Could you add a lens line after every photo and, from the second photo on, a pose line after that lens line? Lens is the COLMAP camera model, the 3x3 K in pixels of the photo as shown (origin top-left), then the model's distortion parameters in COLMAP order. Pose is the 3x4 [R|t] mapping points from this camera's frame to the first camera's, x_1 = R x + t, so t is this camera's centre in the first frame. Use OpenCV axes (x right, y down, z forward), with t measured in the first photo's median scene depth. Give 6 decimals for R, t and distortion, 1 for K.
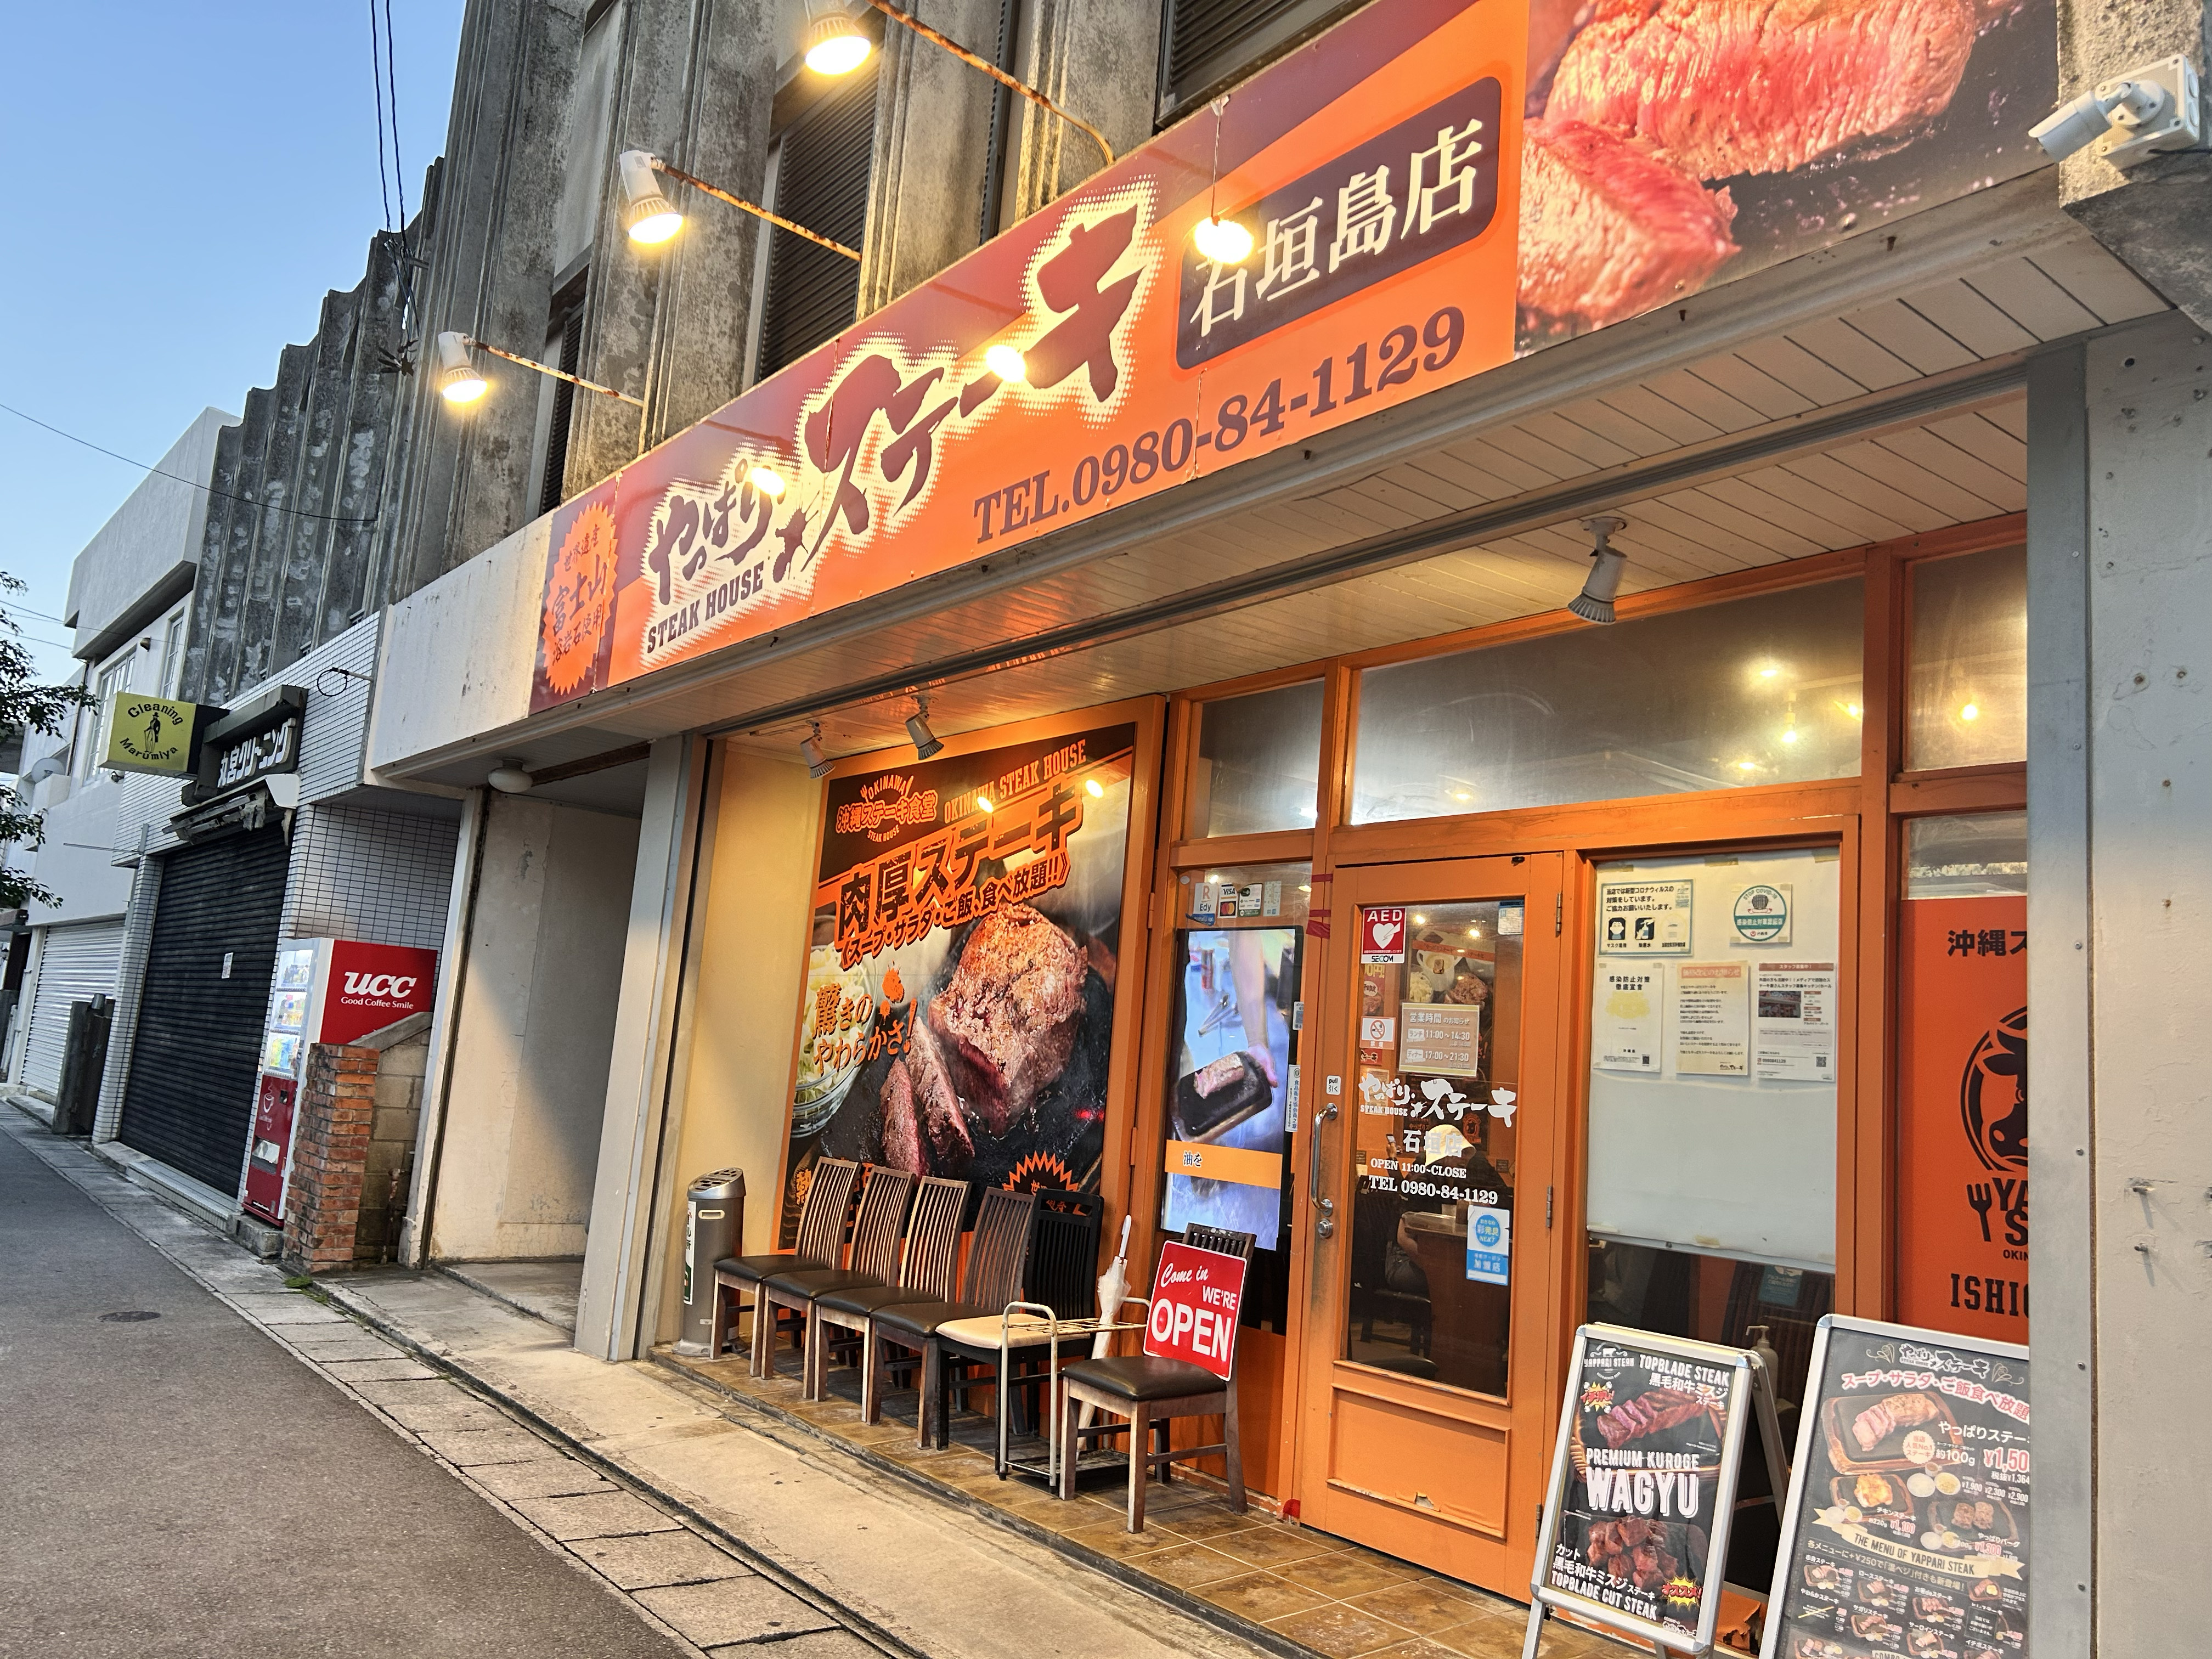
lens RADIAL K [[1640.8, 0, 1103.3], [0, 1640.8, 817.8], [0, 0, 1]] dist [0.041194, -0.055214]
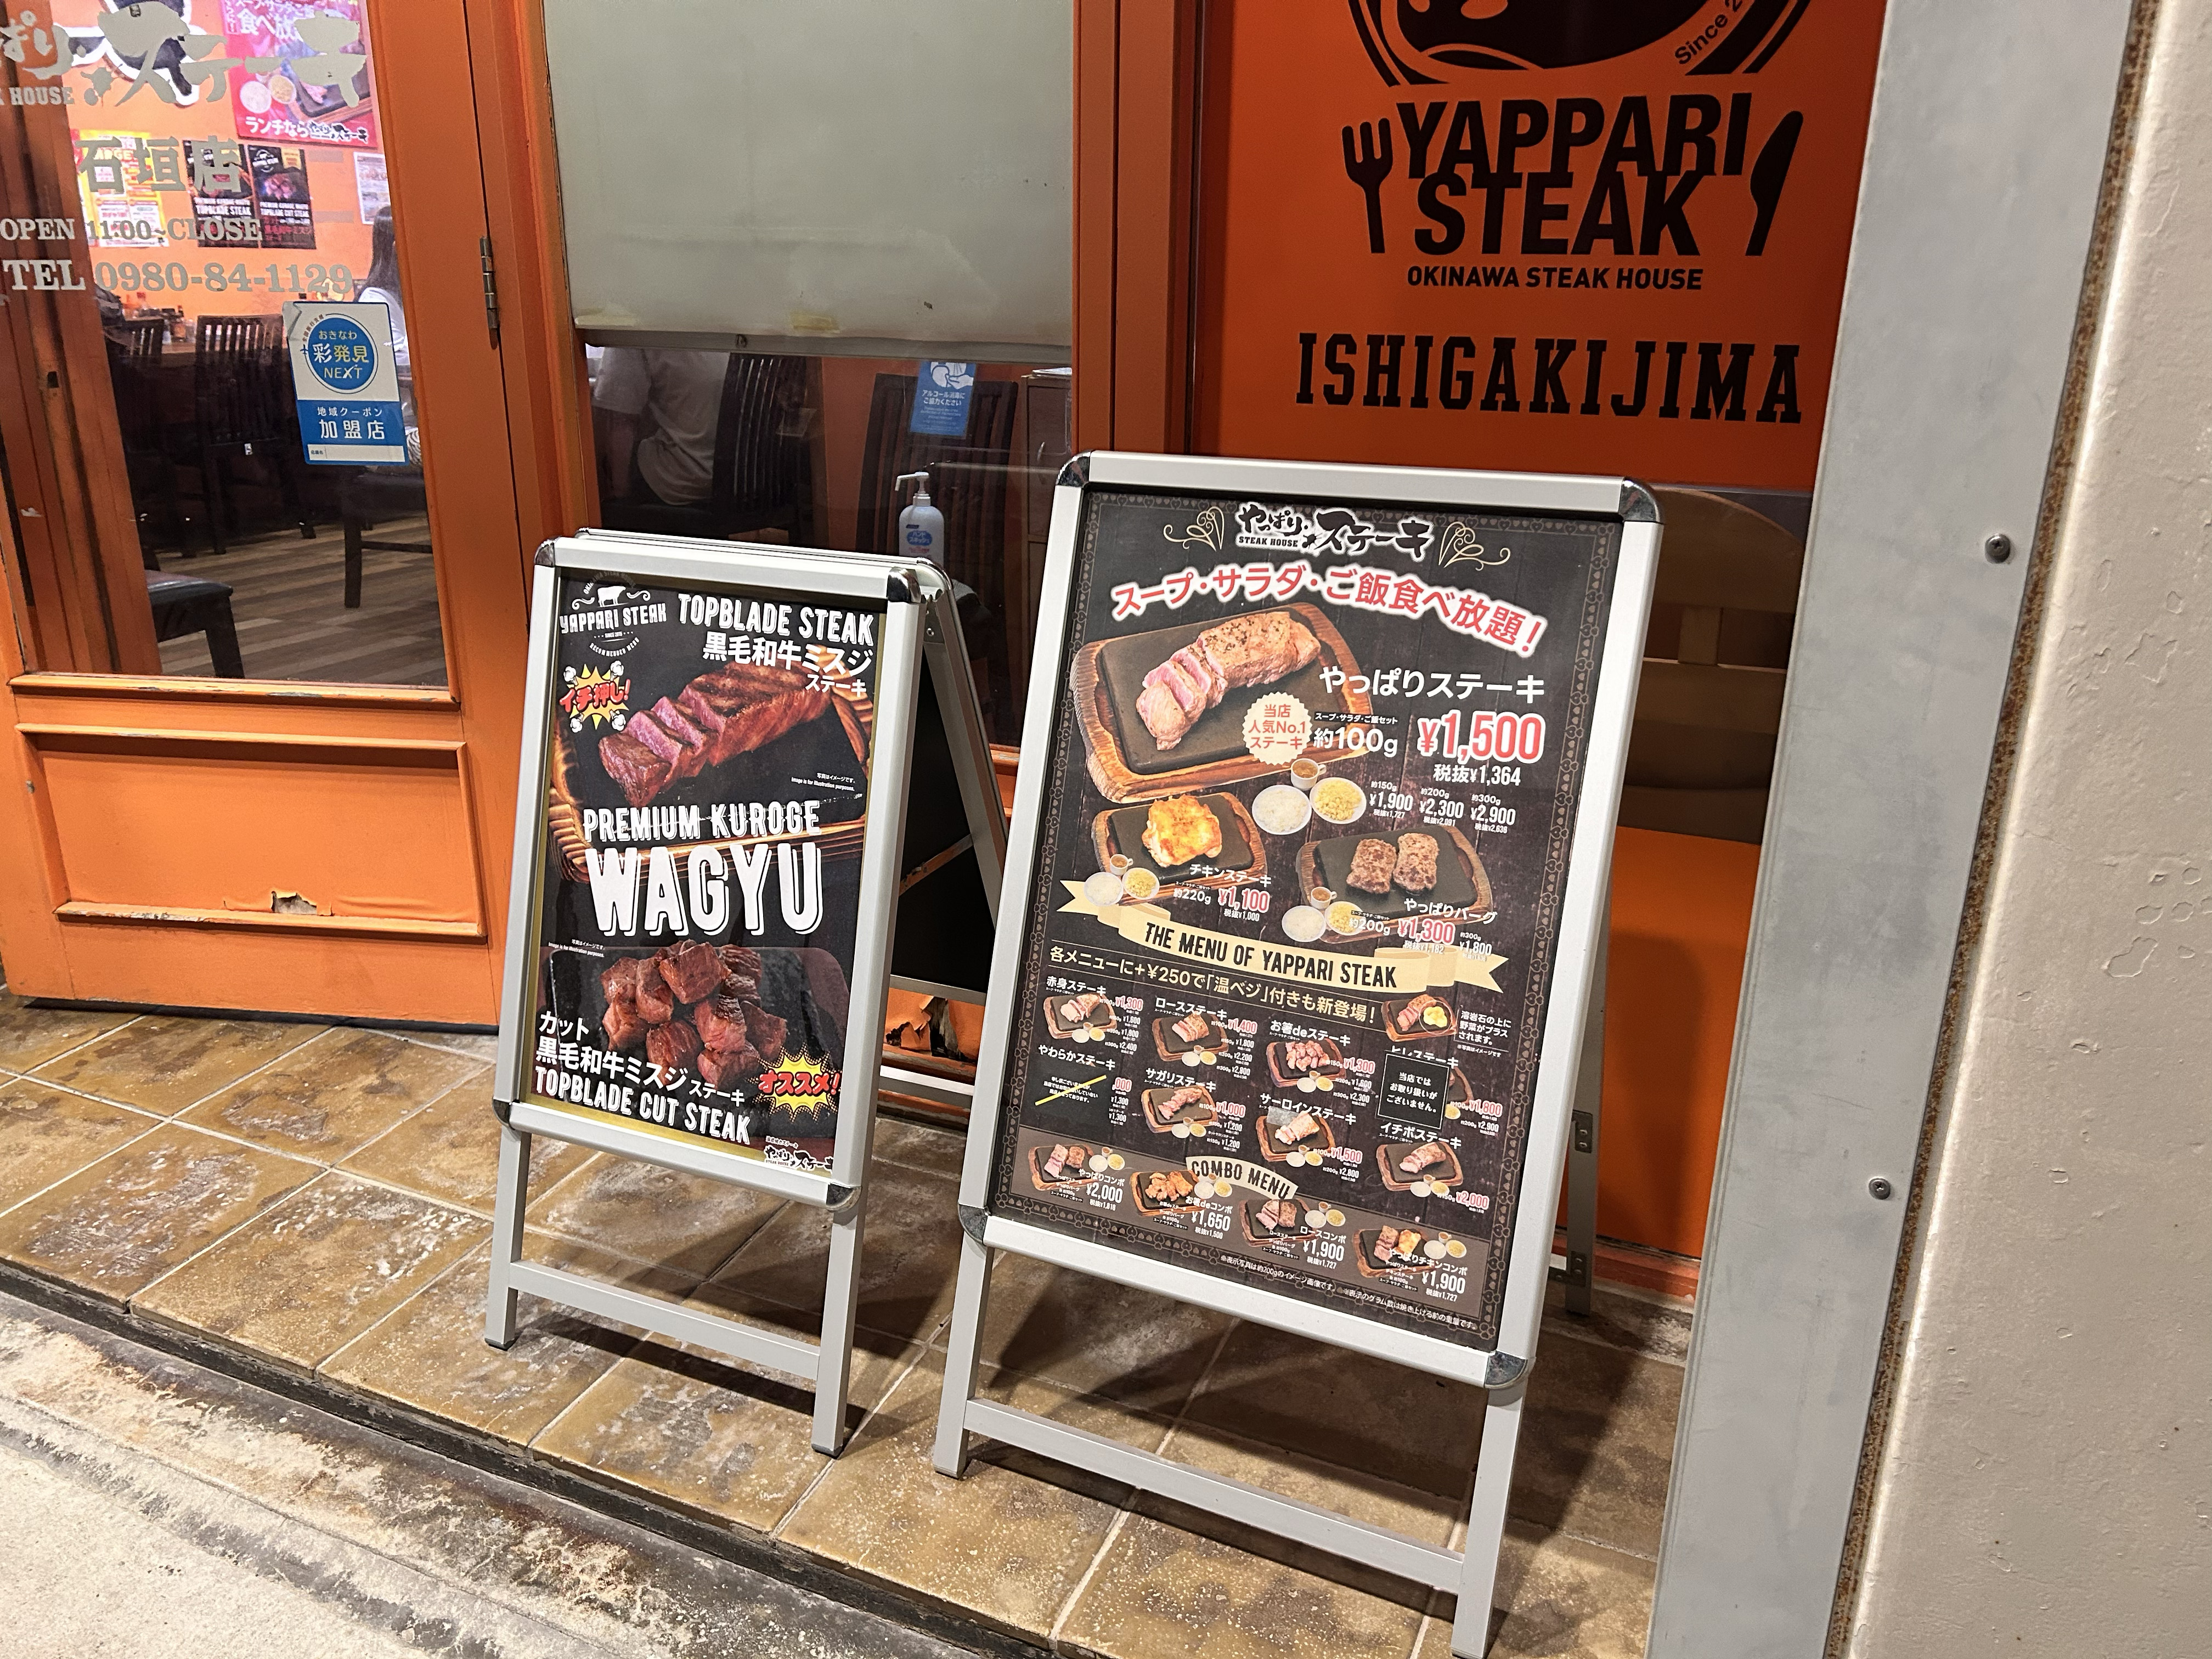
lens RADIAL K [[1640.8, 0, 1097.9], [0, 1640.8, 853.3], [0, 0, 1]] dist [0.041194, -0.055214]
pose [[0.879059, -0.223766, 0.420933, 0.227028], [-0.017303, 0.867431, 0.497257, 0.168437], [-0.476400, -0.444402, 0.758650, 0.594064]]
